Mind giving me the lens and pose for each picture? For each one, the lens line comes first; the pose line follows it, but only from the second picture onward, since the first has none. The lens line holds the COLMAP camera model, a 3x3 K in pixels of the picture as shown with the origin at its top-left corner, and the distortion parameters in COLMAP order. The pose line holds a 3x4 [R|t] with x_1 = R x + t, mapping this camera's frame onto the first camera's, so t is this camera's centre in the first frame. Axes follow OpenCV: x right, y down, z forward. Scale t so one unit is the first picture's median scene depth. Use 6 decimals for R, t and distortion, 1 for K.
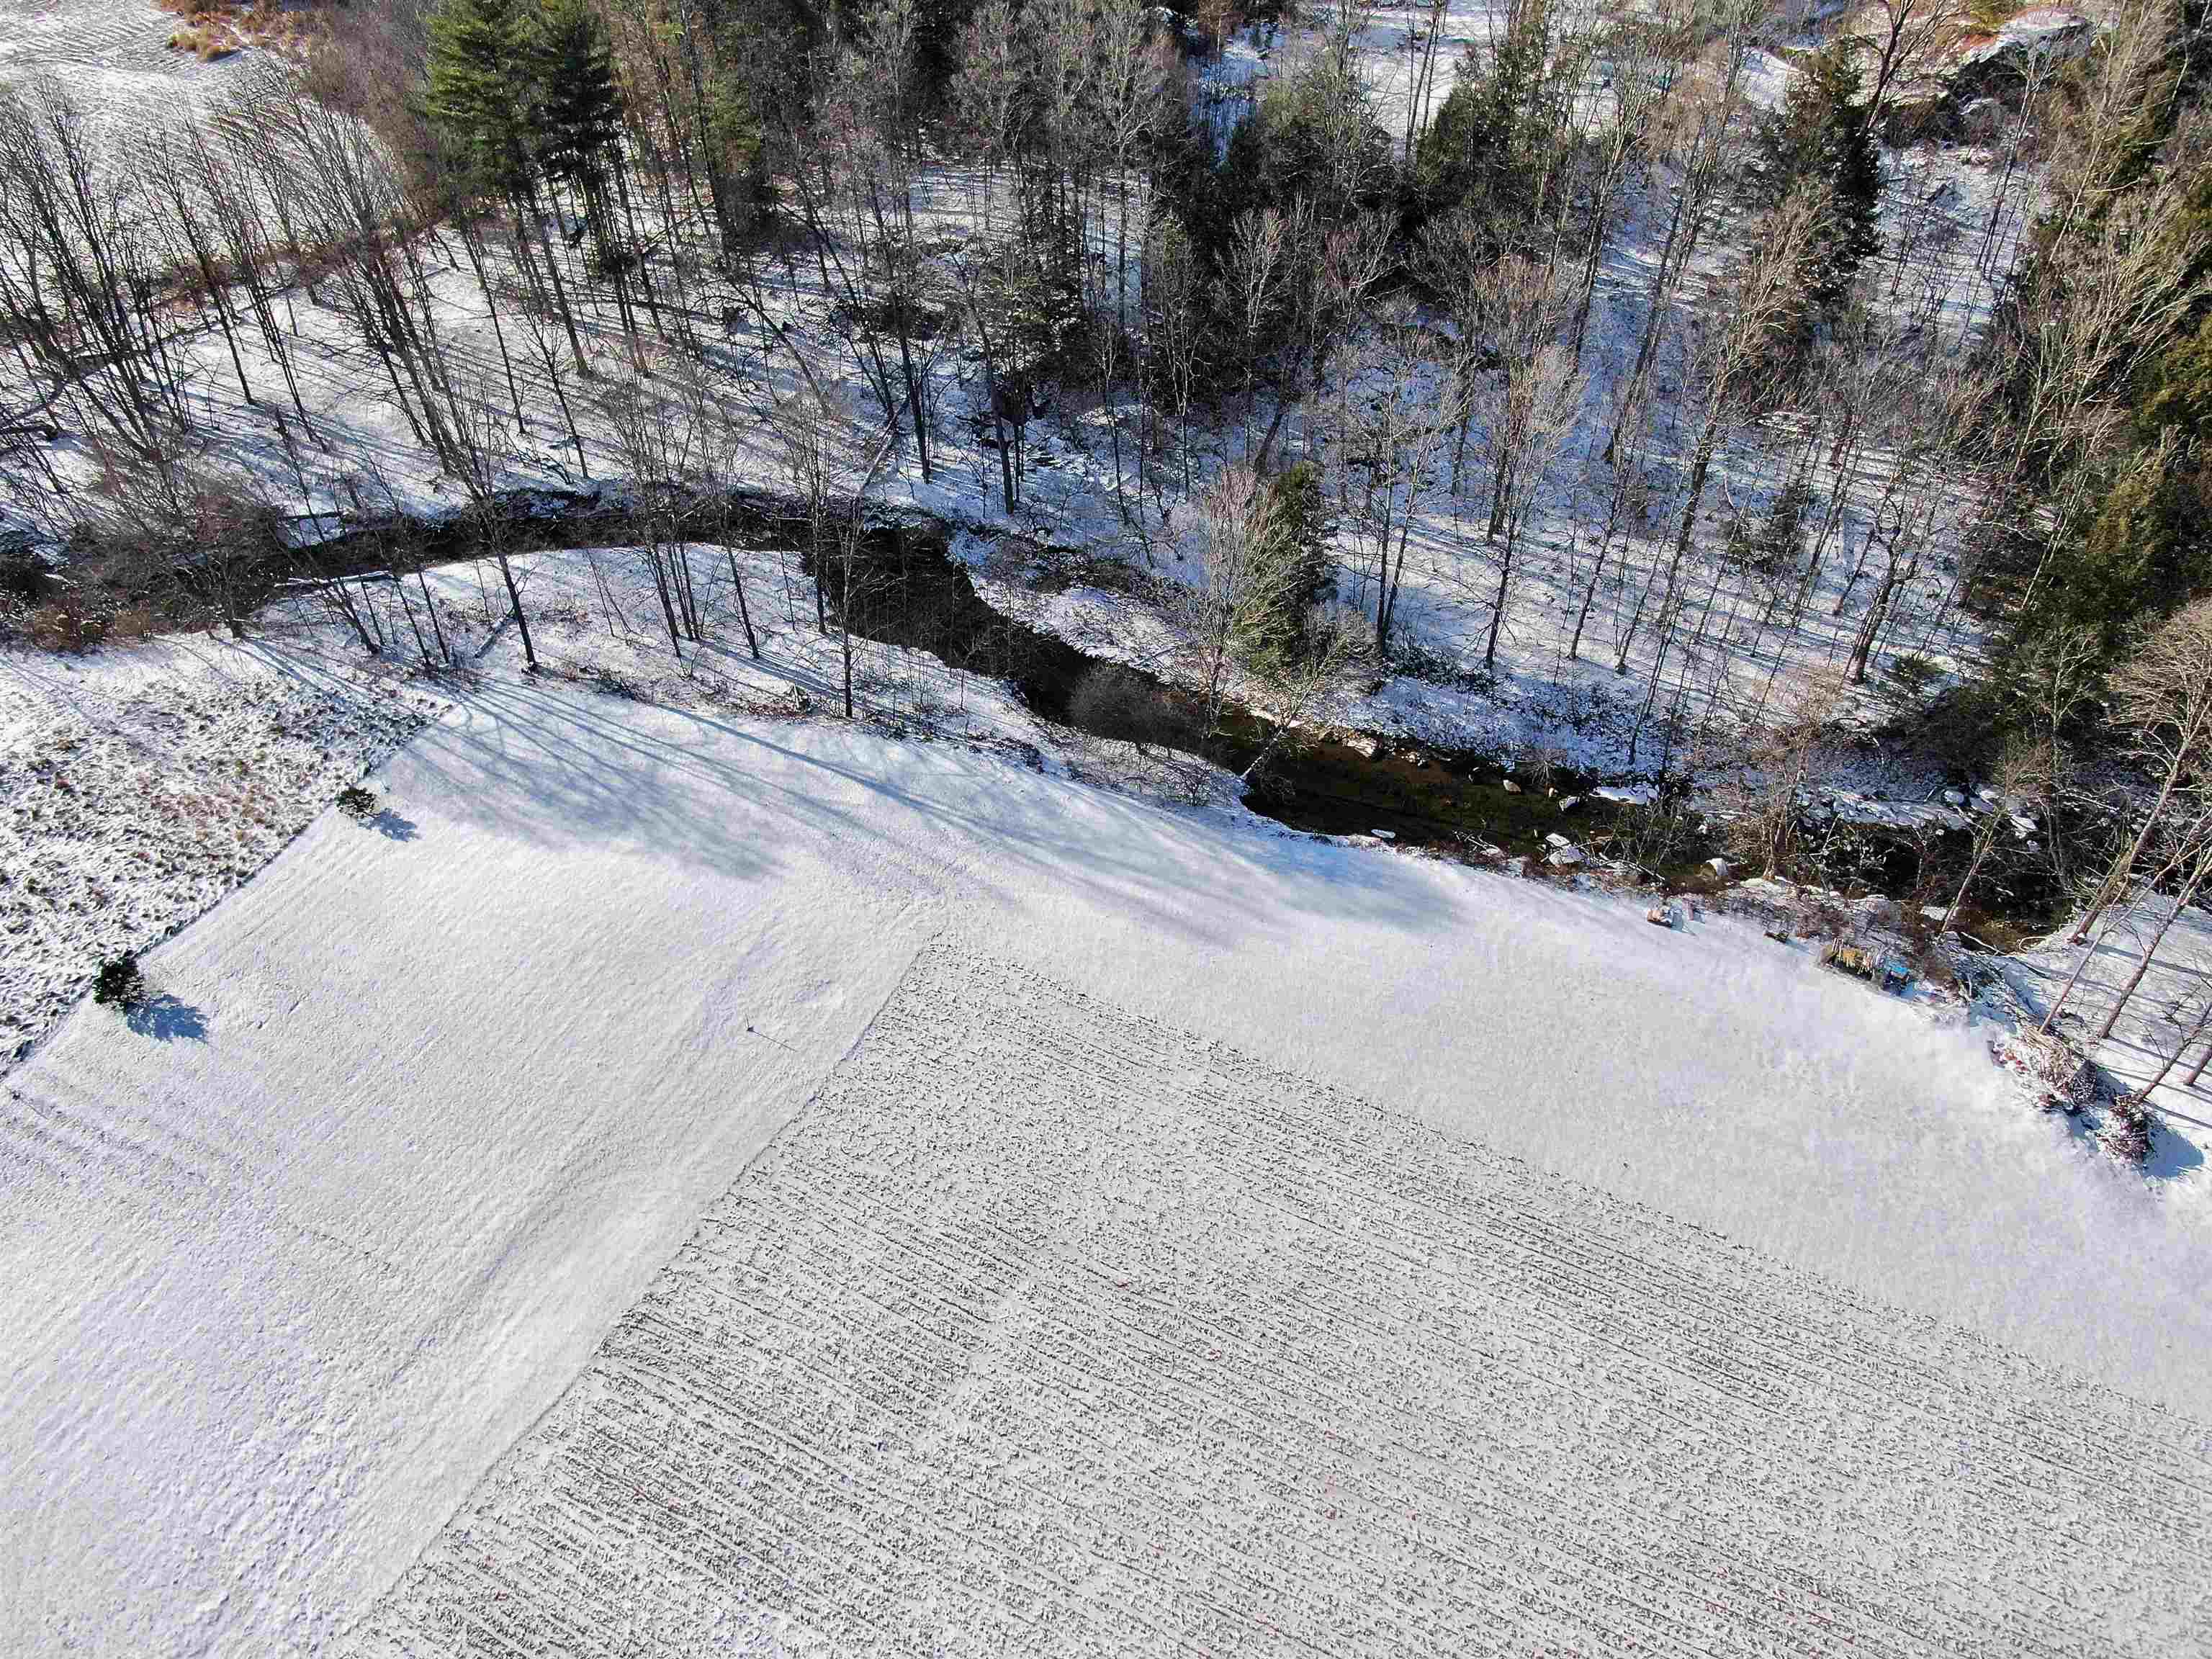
lens RADIAL K [[1586.8, 0, 1113.9], [0, 1586.8, 837.4], [0, 0, 1]] dist [-0.018440, 0.005112]
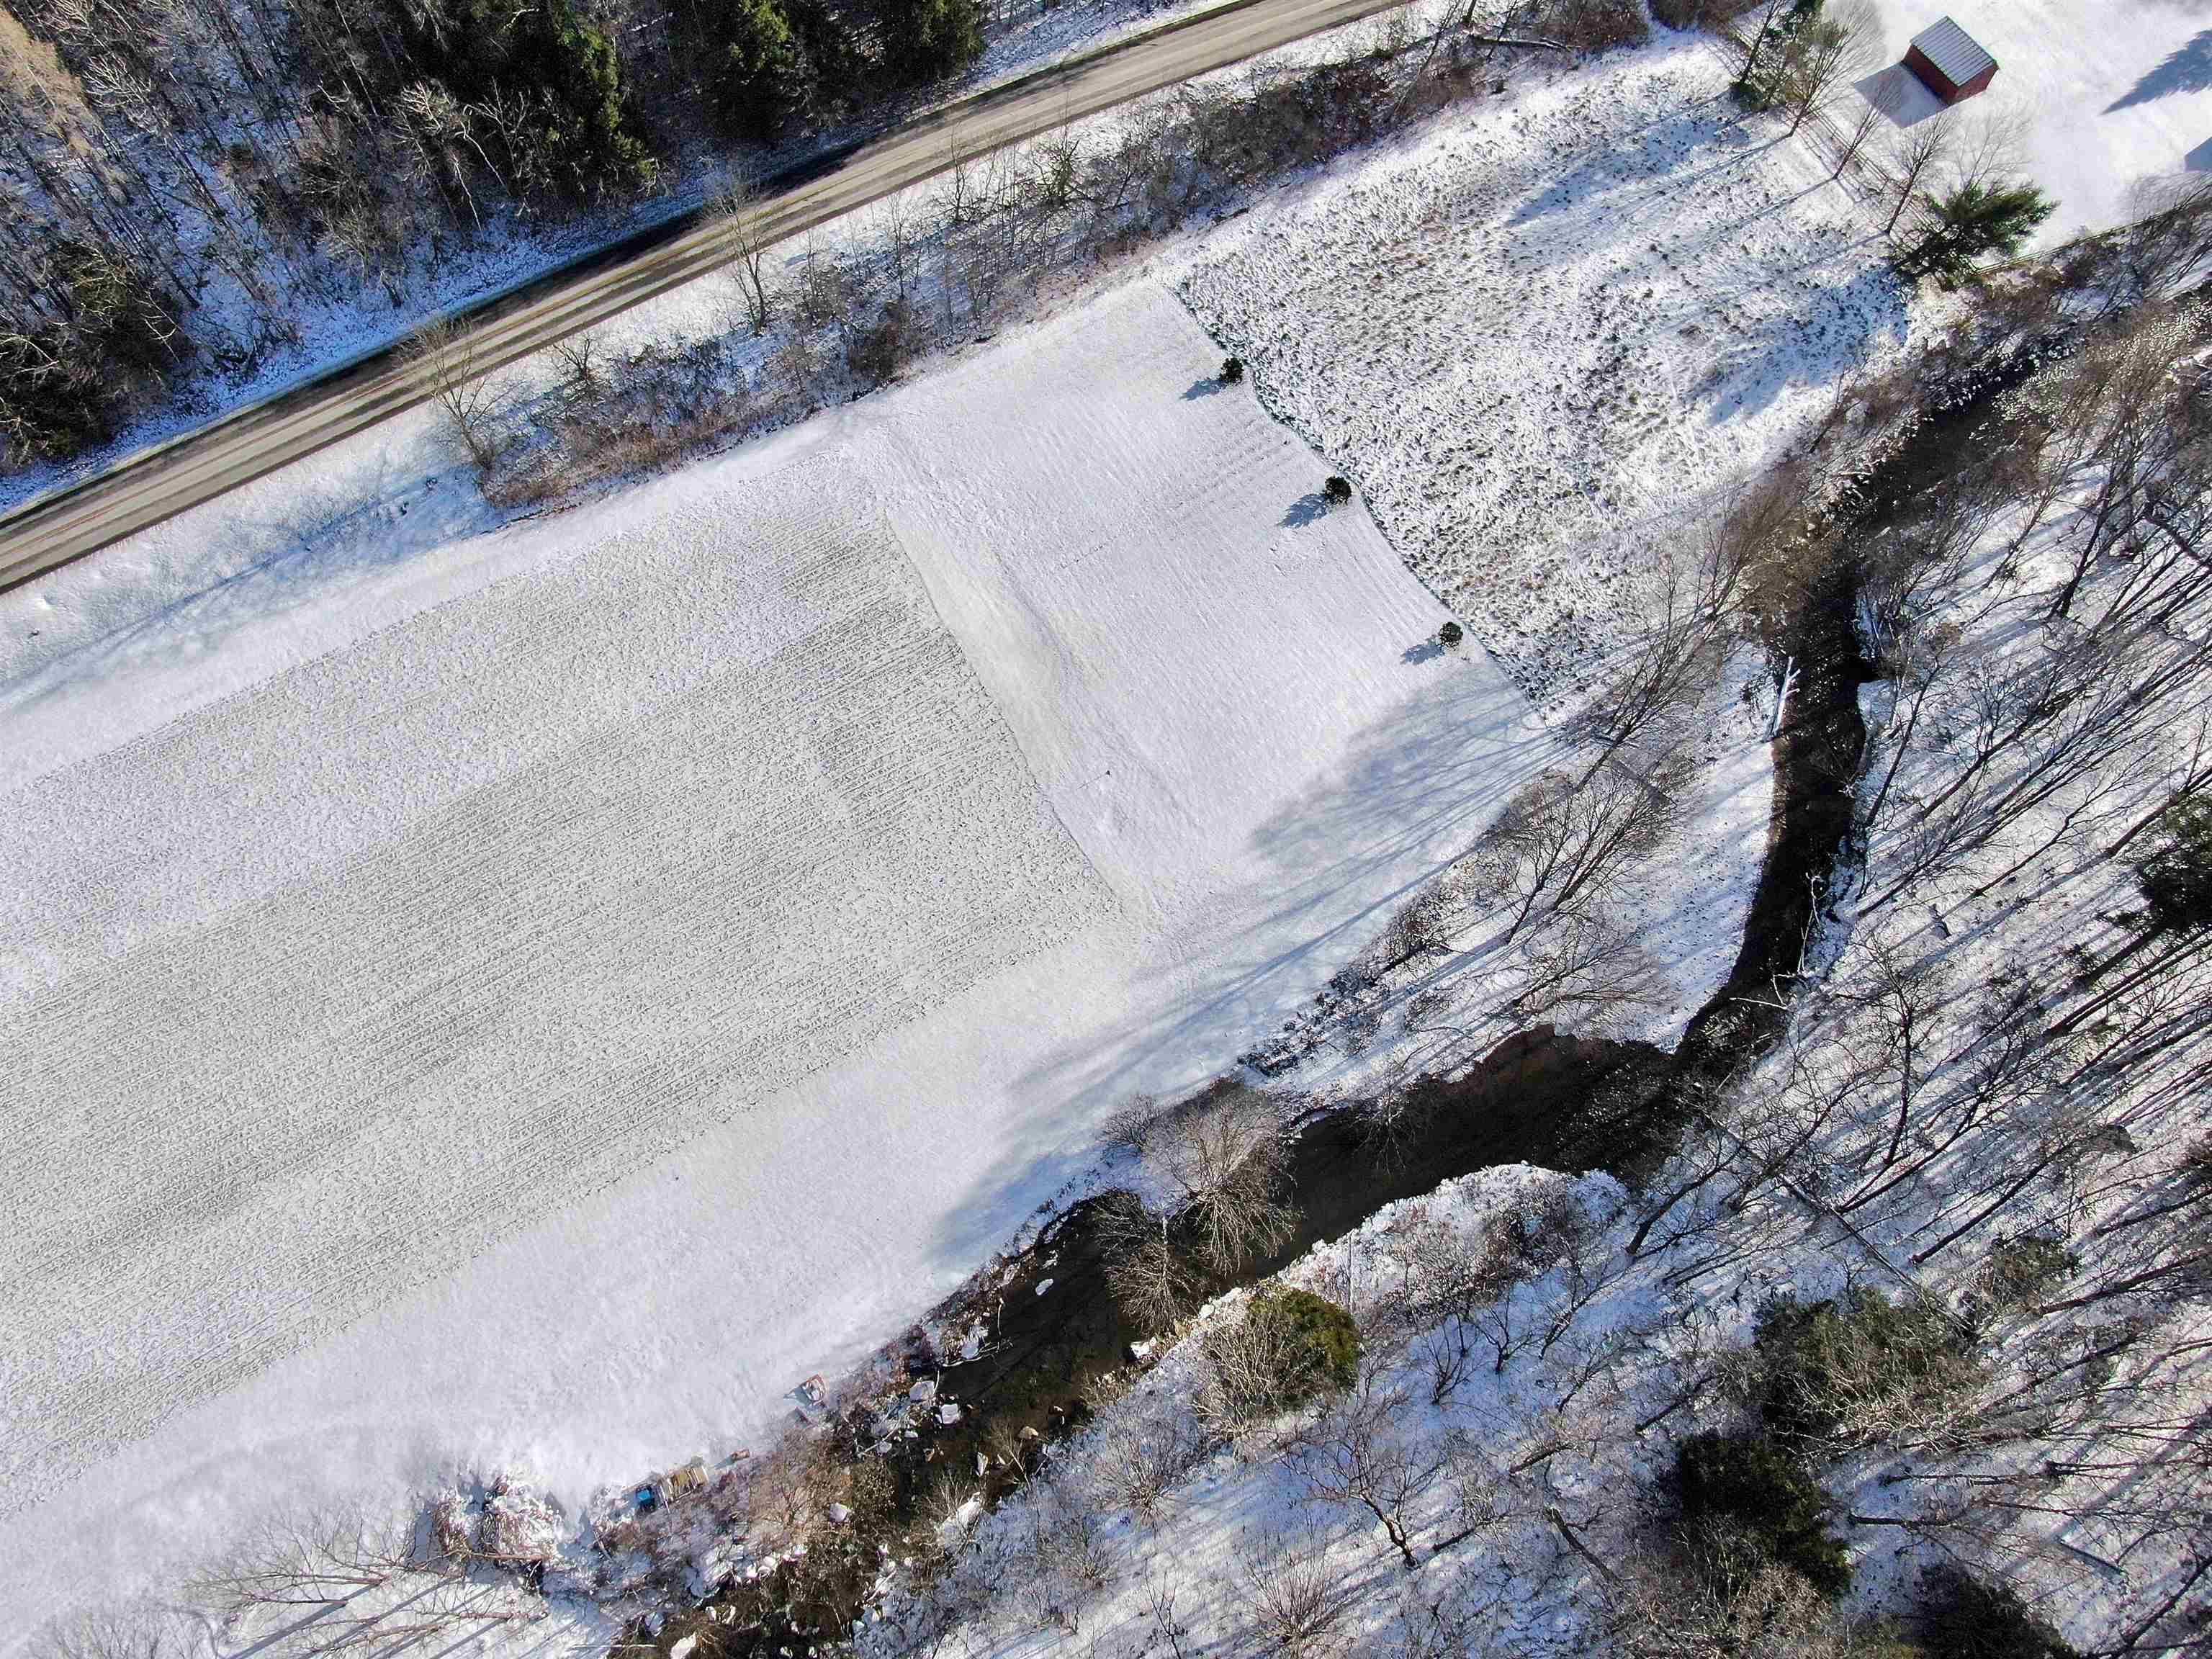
lens RADIAL K [[1594.7, 0, 1113.1], [0, 1594.7, 830.9], [0, 0, 1]] dist [-0.020075, 0.007967]
pose [[-0.545367, 0.753027, -0.368138, 0.325818], [-0.590327, -0.033266, 0.806479, -0.972040], [0.595053, 0.657149, 0.462674, 0.283593]]
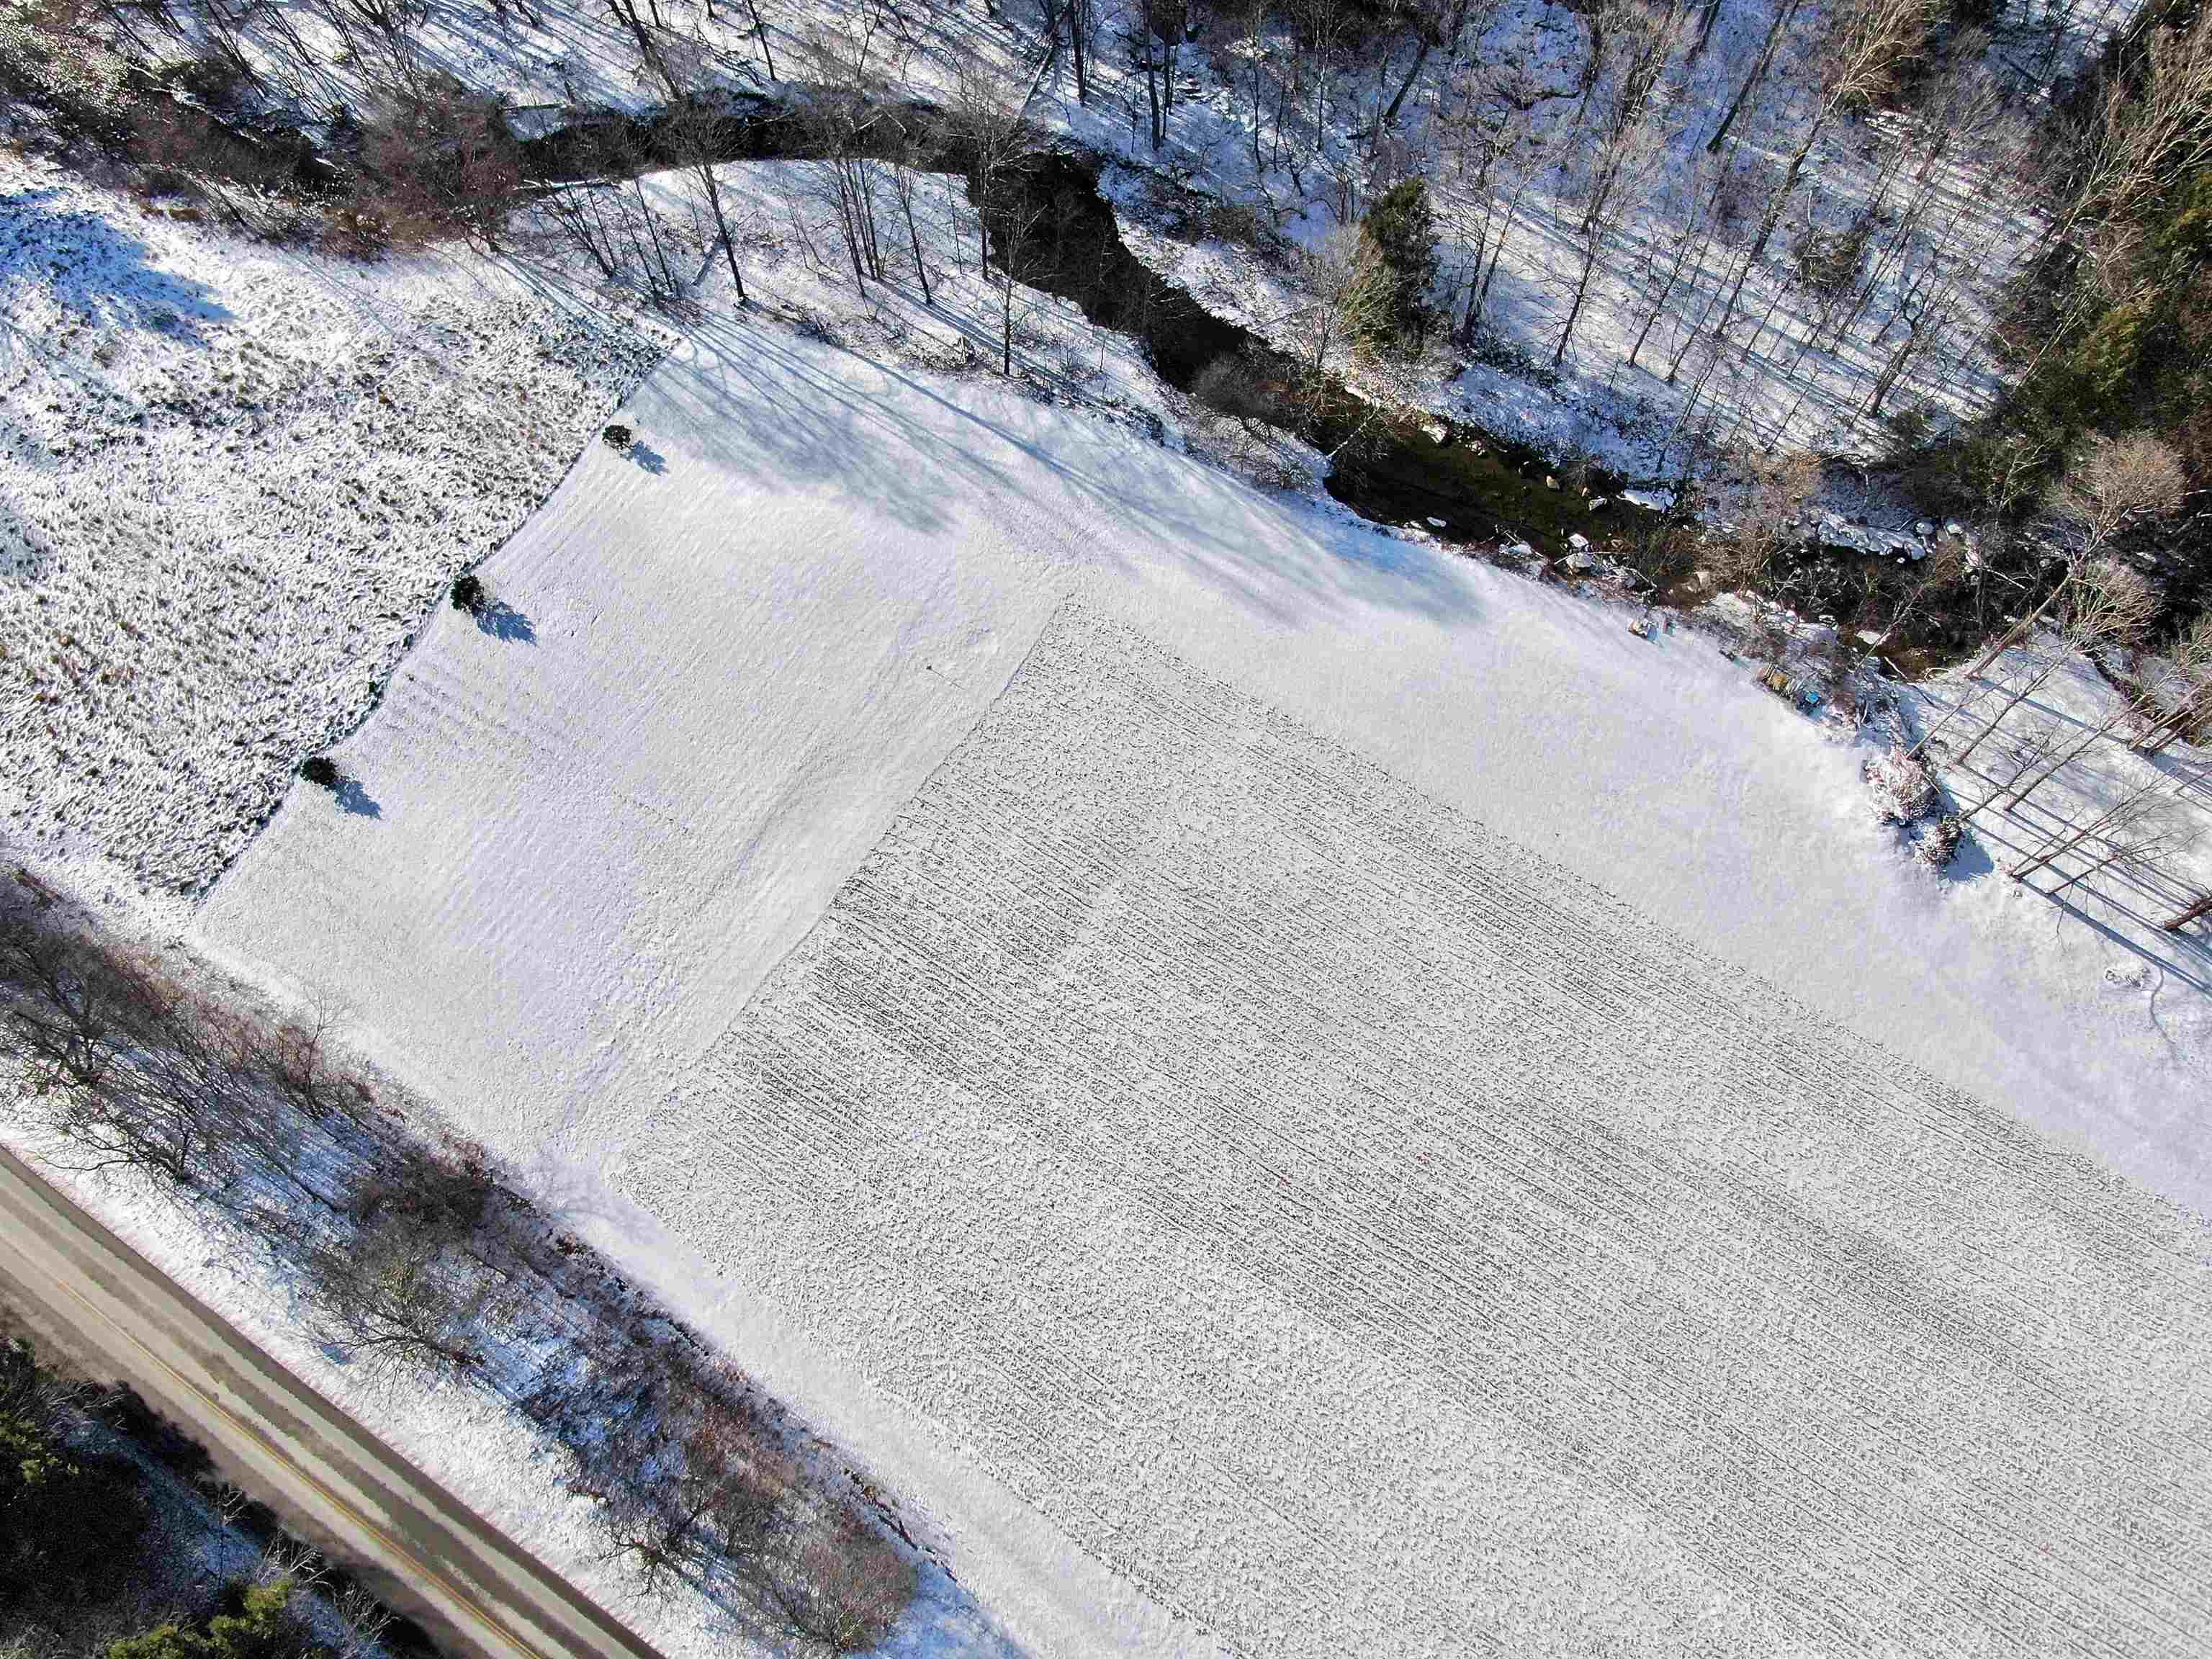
lens RADIAL K [[1594.7, 0, 1113.1], [0, 1594.7, 830.9], [0, 0, 1]] dist [-0.020075, 0.007967]
pose [[0.994200, 0.094755, -0.050865, 0.007111], [-0.067227, 0.916748, 0.393769, -0.255832], [0.083942, -0.388066, 0.917801, -0.246075]]
